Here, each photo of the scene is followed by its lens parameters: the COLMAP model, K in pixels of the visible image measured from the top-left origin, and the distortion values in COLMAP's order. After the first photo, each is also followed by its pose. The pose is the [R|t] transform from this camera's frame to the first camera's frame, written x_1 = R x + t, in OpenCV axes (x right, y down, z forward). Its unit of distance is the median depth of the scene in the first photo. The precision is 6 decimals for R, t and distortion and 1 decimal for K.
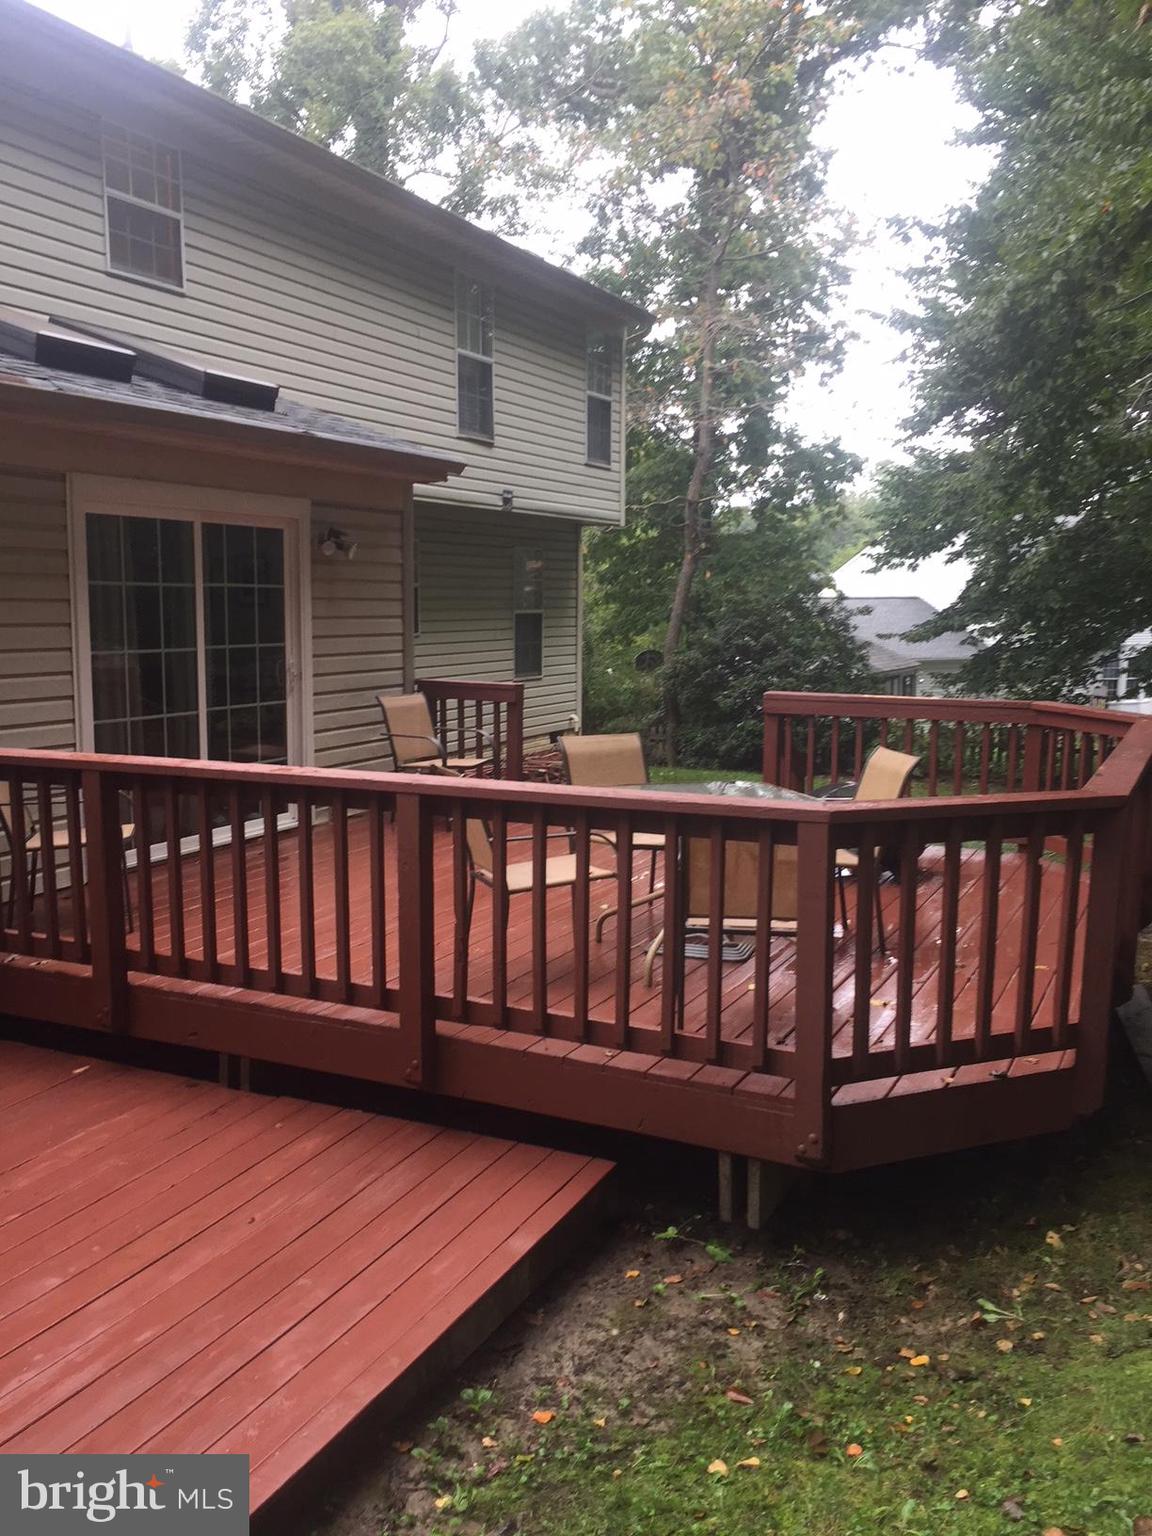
lens RADIAL K [[1312.2, 0, 575.4], [0, 1312.2, 770.3], [0, 0, 1]] dist [0.074466, -0.063749]
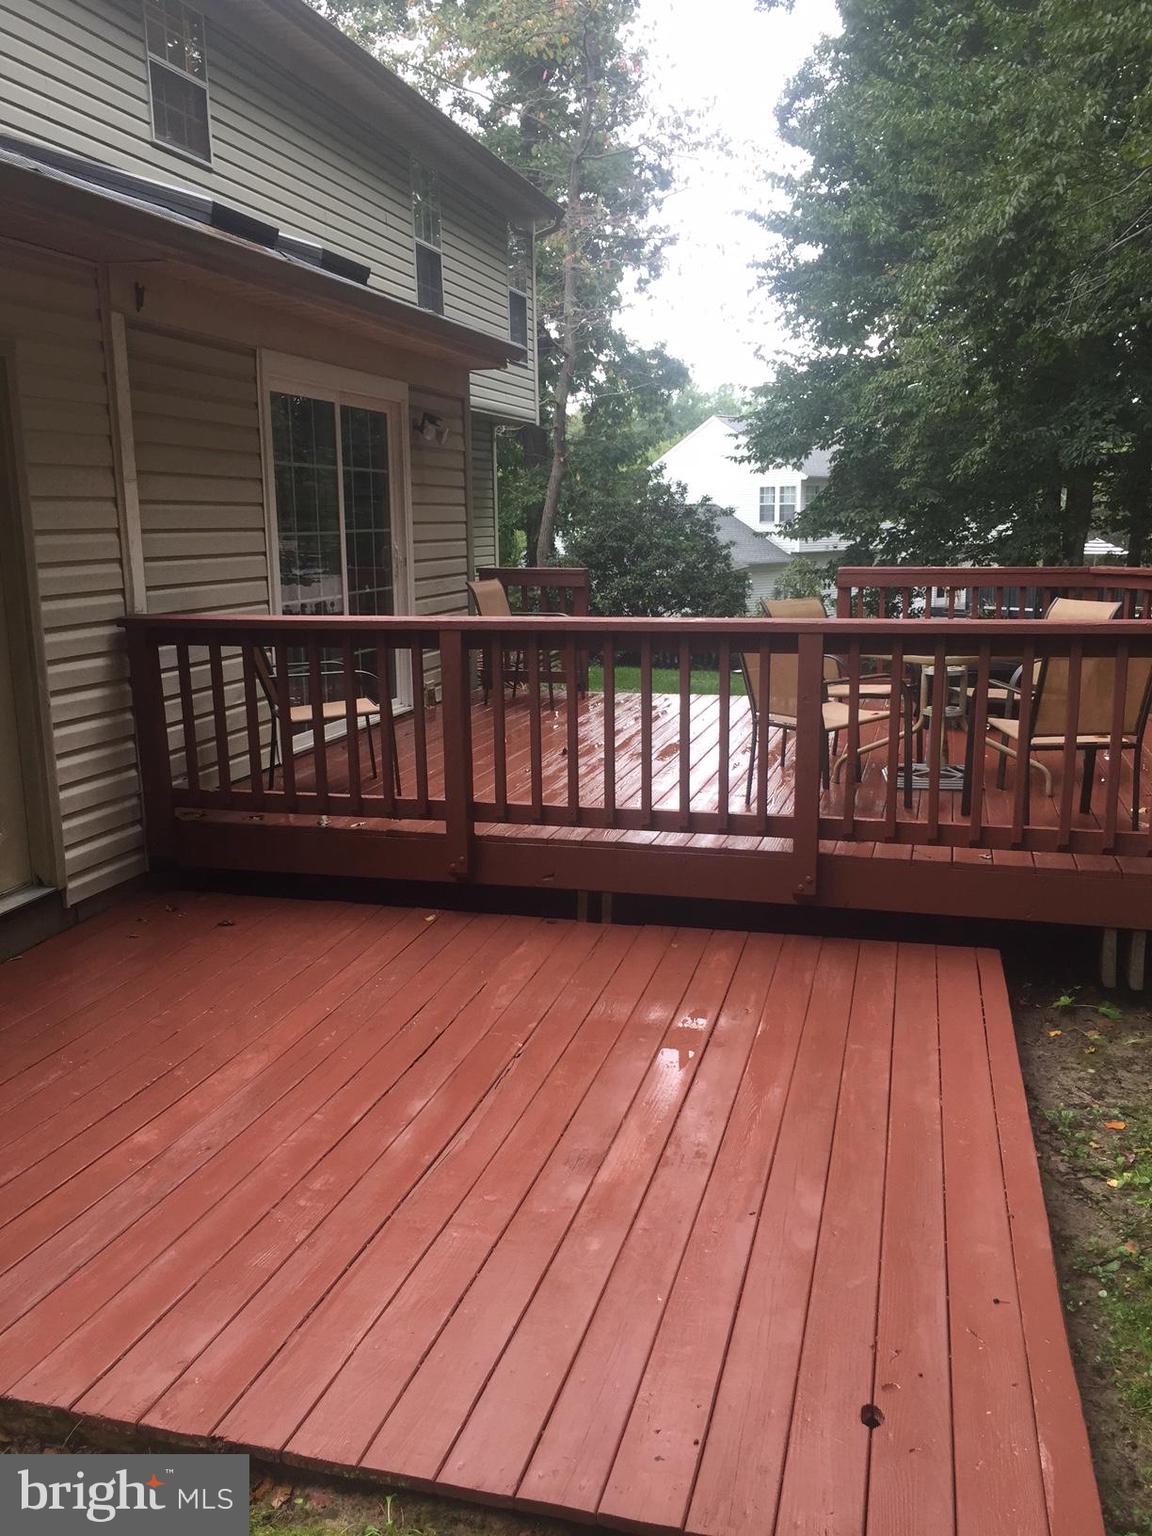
lens RADIAL K [[1312.2, 0, 577.2], [0, 1312.2, 768.5], [0, 0, 1]] dist [0.074466, -0.063749]
pose [[0.981709, -0.049377, 0.183876, -0.253543], [0.038054, 0.997185, 0.064609, 0.024669], [-0.186548, -0.056430, 0.980824, -0.024448]]
